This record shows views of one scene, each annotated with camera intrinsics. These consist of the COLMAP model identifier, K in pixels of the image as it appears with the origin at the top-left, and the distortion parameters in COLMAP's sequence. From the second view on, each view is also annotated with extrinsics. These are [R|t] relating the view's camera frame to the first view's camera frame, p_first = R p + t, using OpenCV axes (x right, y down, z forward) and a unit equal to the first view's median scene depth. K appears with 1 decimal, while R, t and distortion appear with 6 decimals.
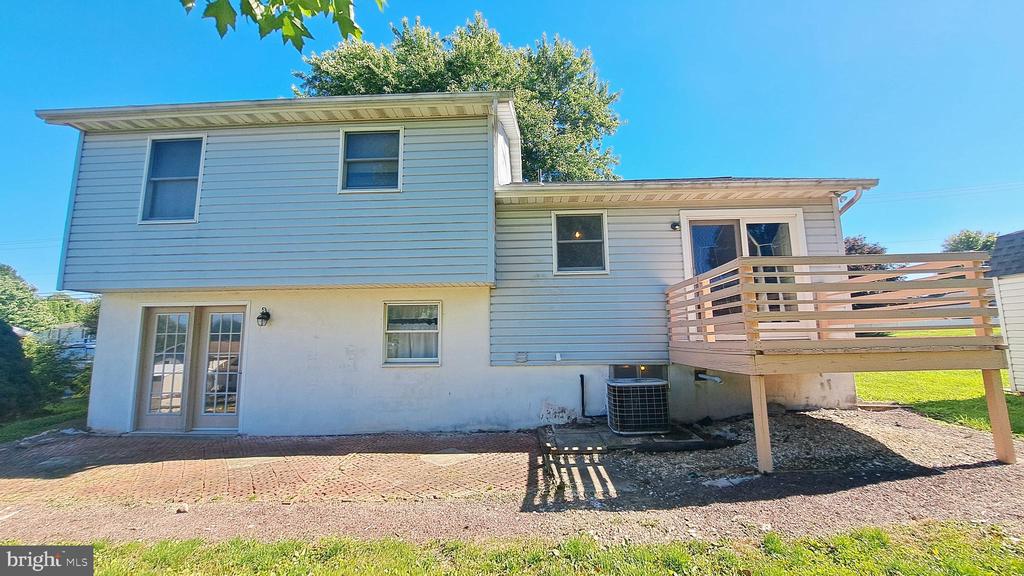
lens RADIAL K [[407.8, 0, 514.5], [0, 407.8, 284.5], [0, 0, 1]] dist [-0.017856, 0.000331]
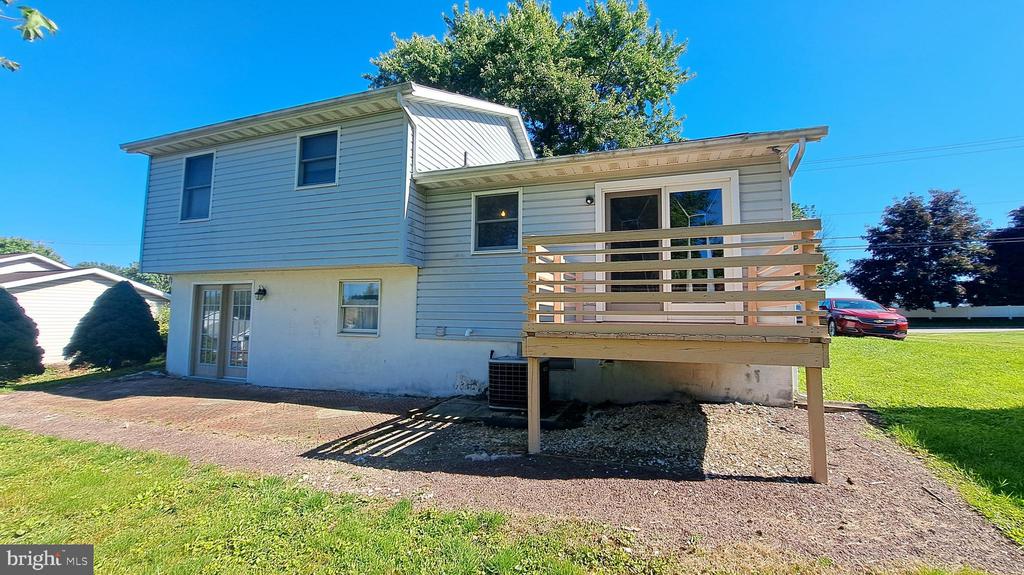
lens RADIAL K [[407.8, 0, 514.8], [0, 407.8, 283.3], [0, 0, 1]] dist [-0.017856, 0.000331]
pose [[0.955931, 0.000331, -0.293590, 0.520161], [0.017092, 0.998241, 0.056775, -0.007260], [0.293092, -0.059290, 0.954244, 0.033236]]
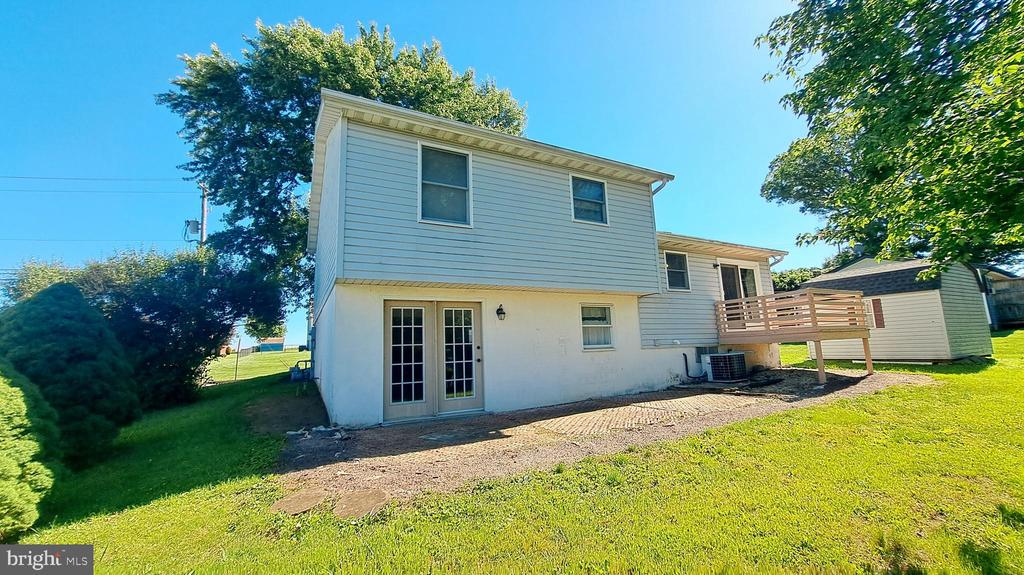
lens RADIAL K [[407.8, 0, 511.3], [0, 407.8, 287.9], [0, 0, 1]] dist [-0.017856, 0.000331]
pose [[0.868083, 0.059086, 0.492890, -1.224299], [-0.041471, 0.998052, -0.046605, 0.064552], [-0.494683, 0.020016, 0.868843, -0.063893]]
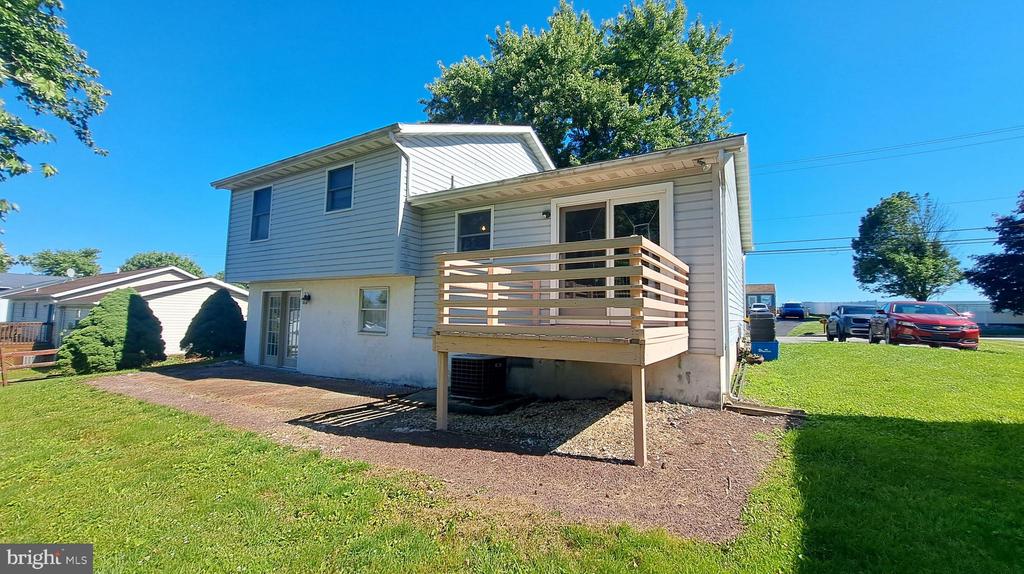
lens RADIAL K [[407.8, 0, 515.2], [0, 407.8, 284.1], [0, 0, 1]] dist [-0.017856, 0.000331]
pose [[0.878083, -0.009785, -0.478409, 0.846265], [0.036555, 0.998241, 0.046677, -0.017089], [0.477110, -0.058475, 0.876896, 0.028060]]
